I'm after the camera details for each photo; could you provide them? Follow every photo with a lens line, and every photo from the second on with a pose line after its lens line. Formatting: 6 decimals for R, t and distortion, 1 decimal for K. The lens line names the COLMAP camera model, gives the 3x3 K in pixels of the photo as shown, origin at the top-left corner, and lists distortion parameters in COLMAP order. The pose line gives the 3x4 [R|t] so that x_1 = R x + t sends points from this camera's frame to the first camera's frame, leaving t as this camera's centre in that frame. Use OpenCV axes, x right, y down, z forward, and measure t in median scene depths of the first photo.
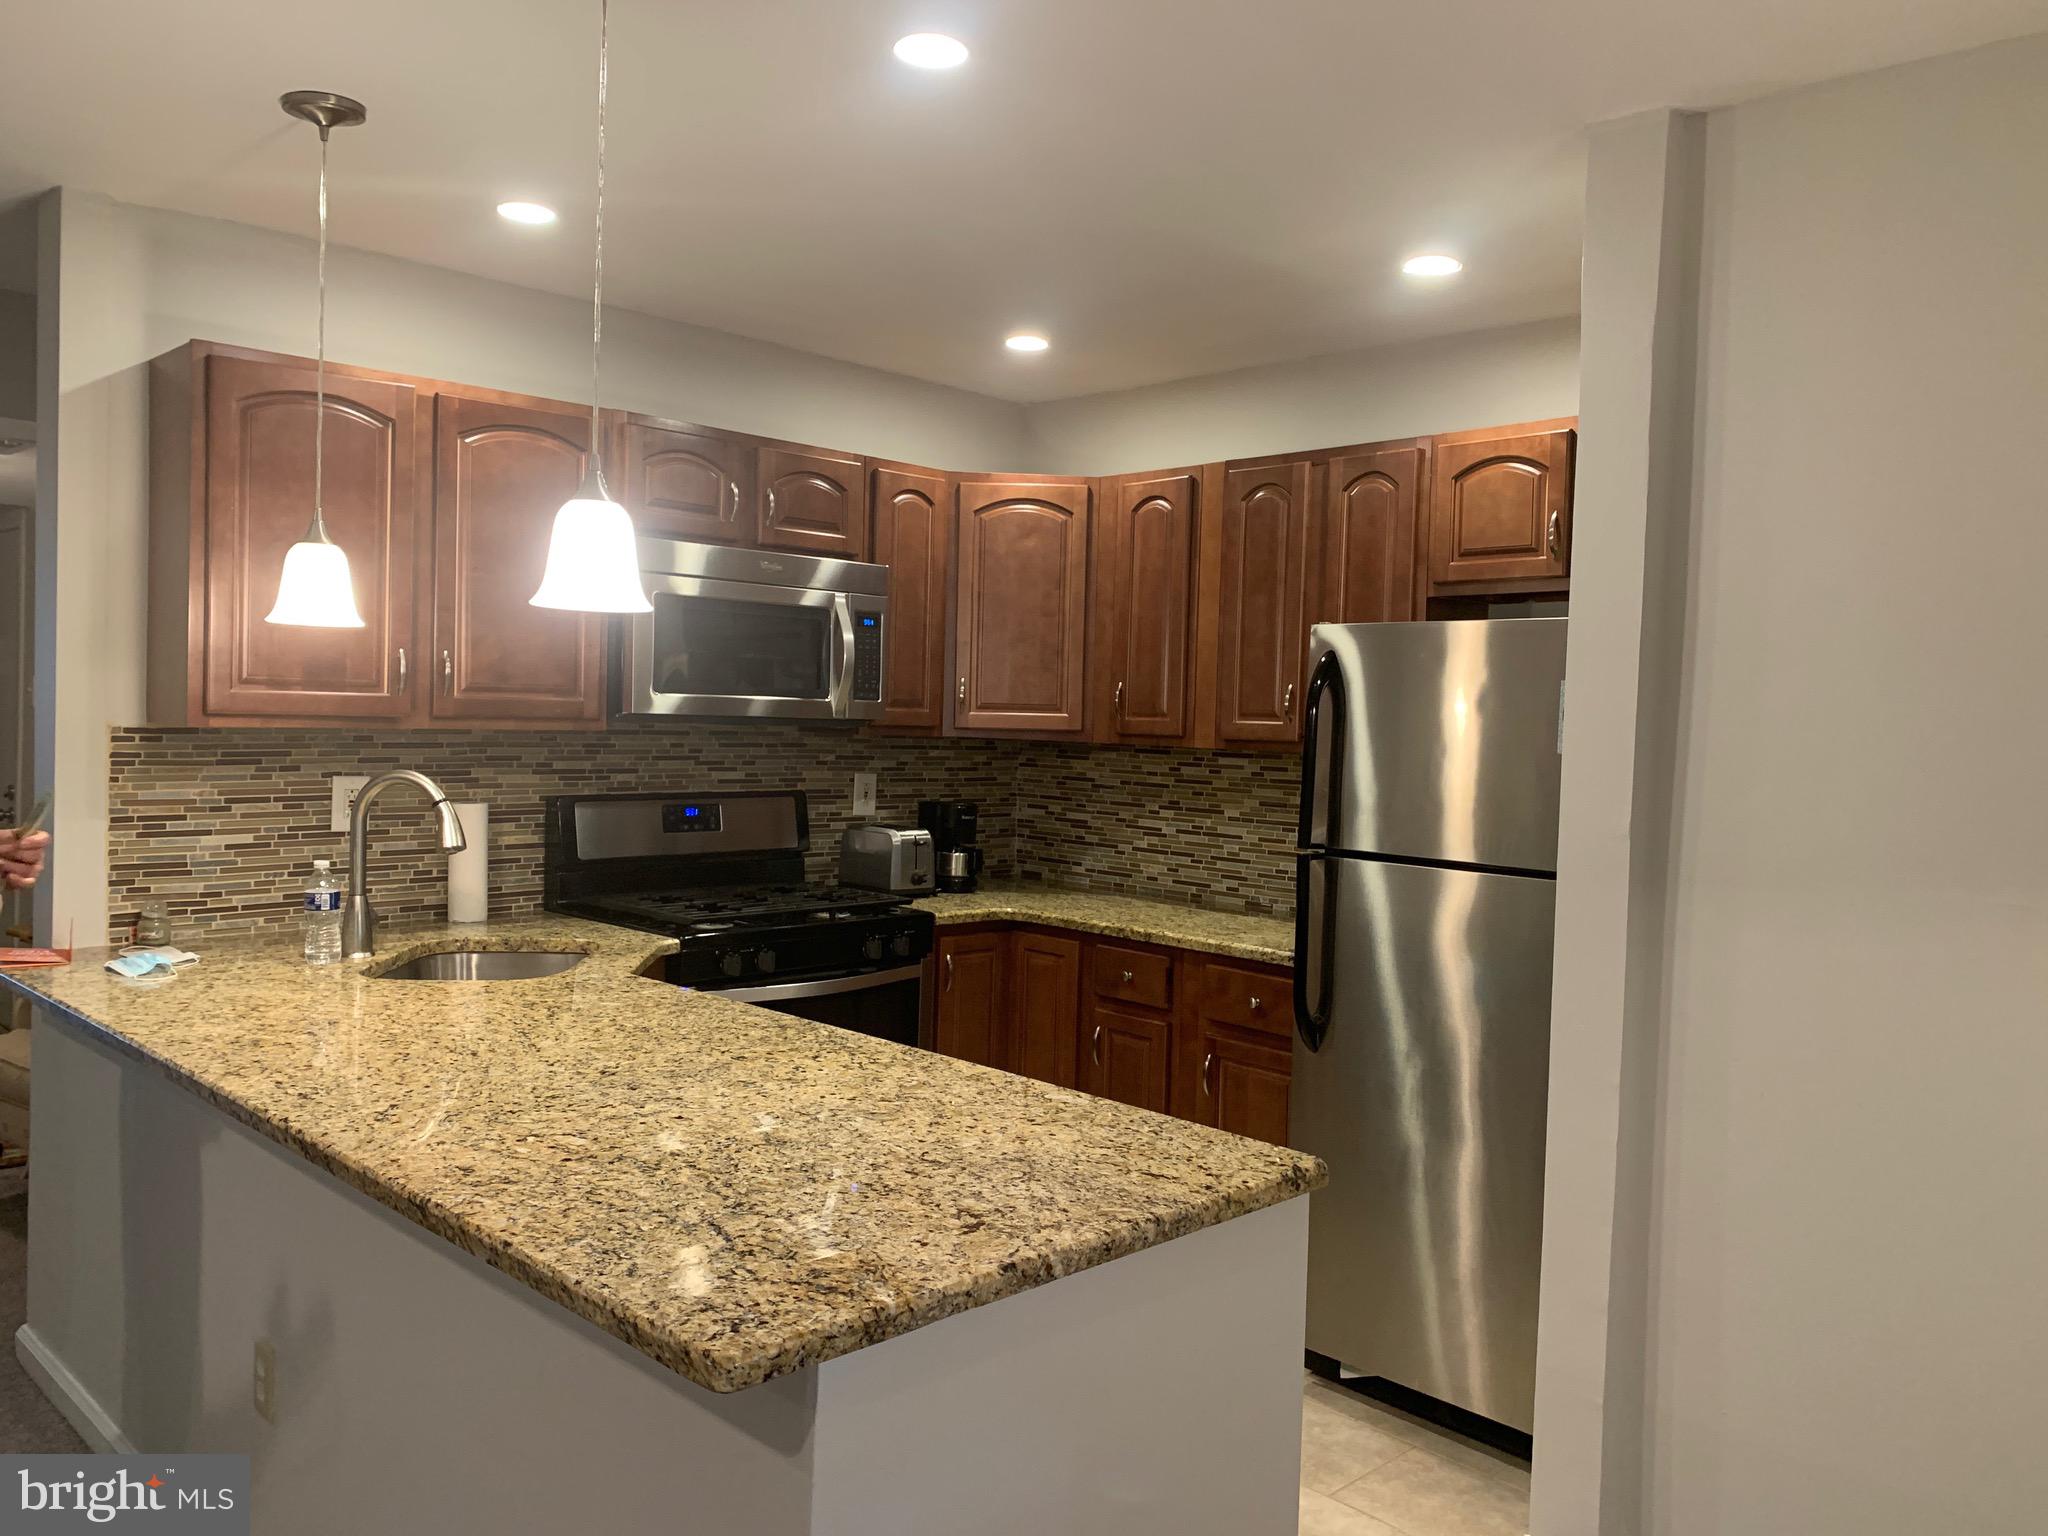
lens RADIAL K [[1548.8, 0, 1019.7], [0, 1548.8, 733.7], [0, 0, 1]] dist [0.080420, -0.132316]
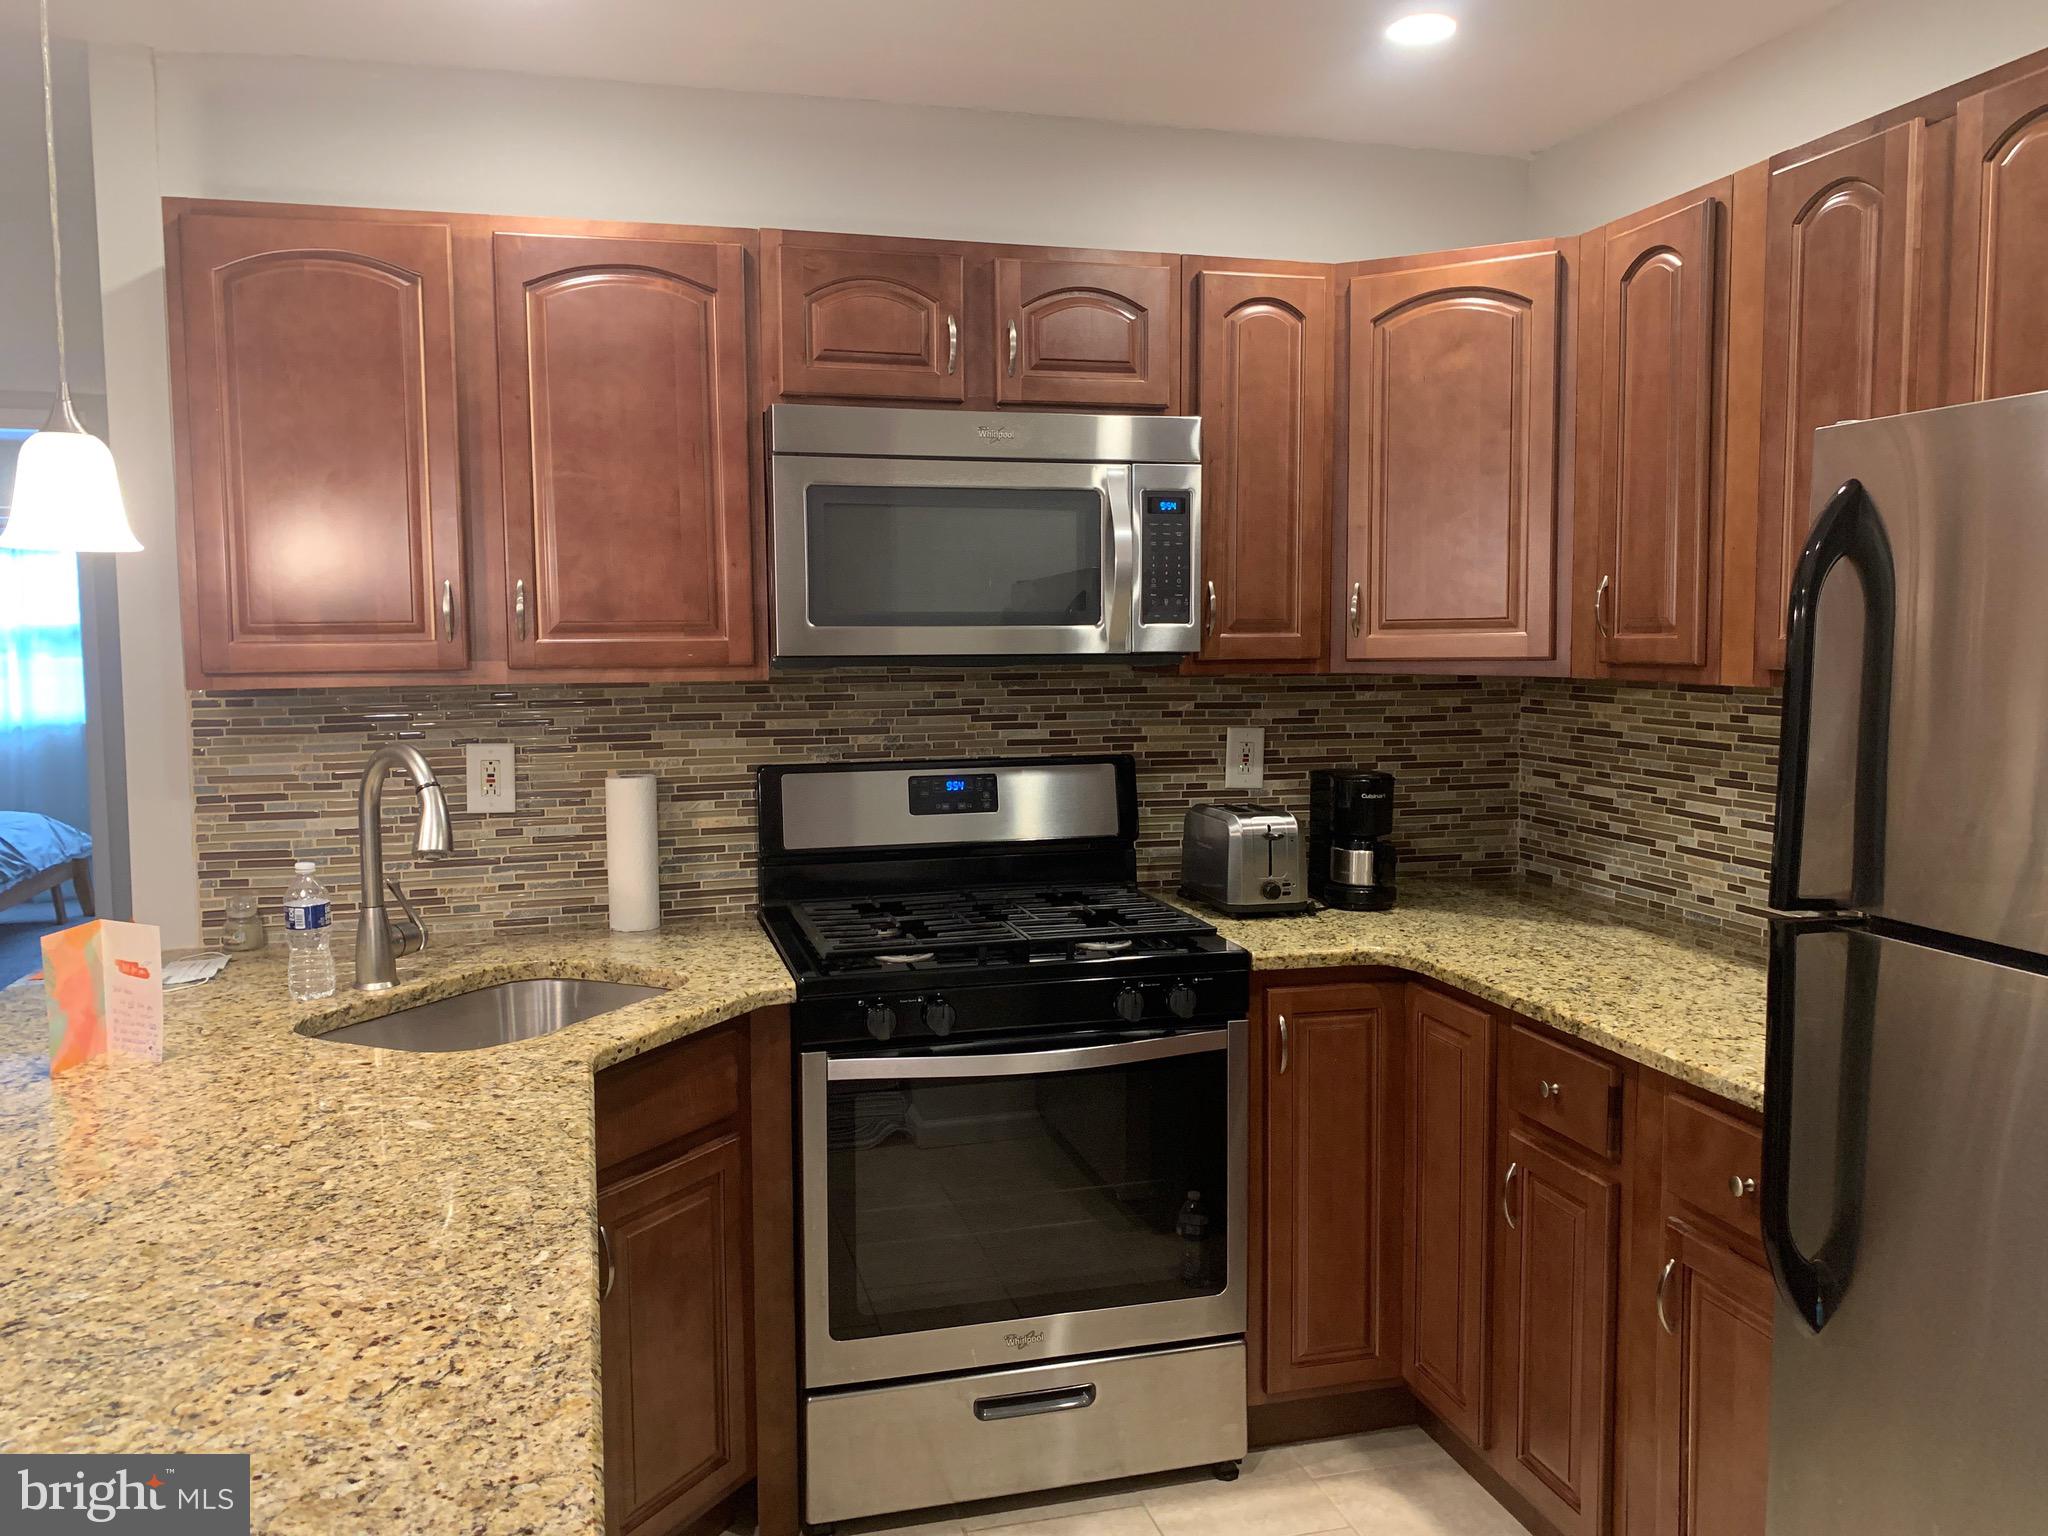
lens RADIAL K [[1548.8, 0, 1019.7], [0, 1548.8, 733.7], [0, 0, 1]] dist [0.080420, -0.132316]
pose [[0.866828, -0.001776, -0.498604, 0.174075], [0.025579, 0.998835, 0.040911, -0.003065], [0.497950, -0.048217, 0.865864, 0.378896]]
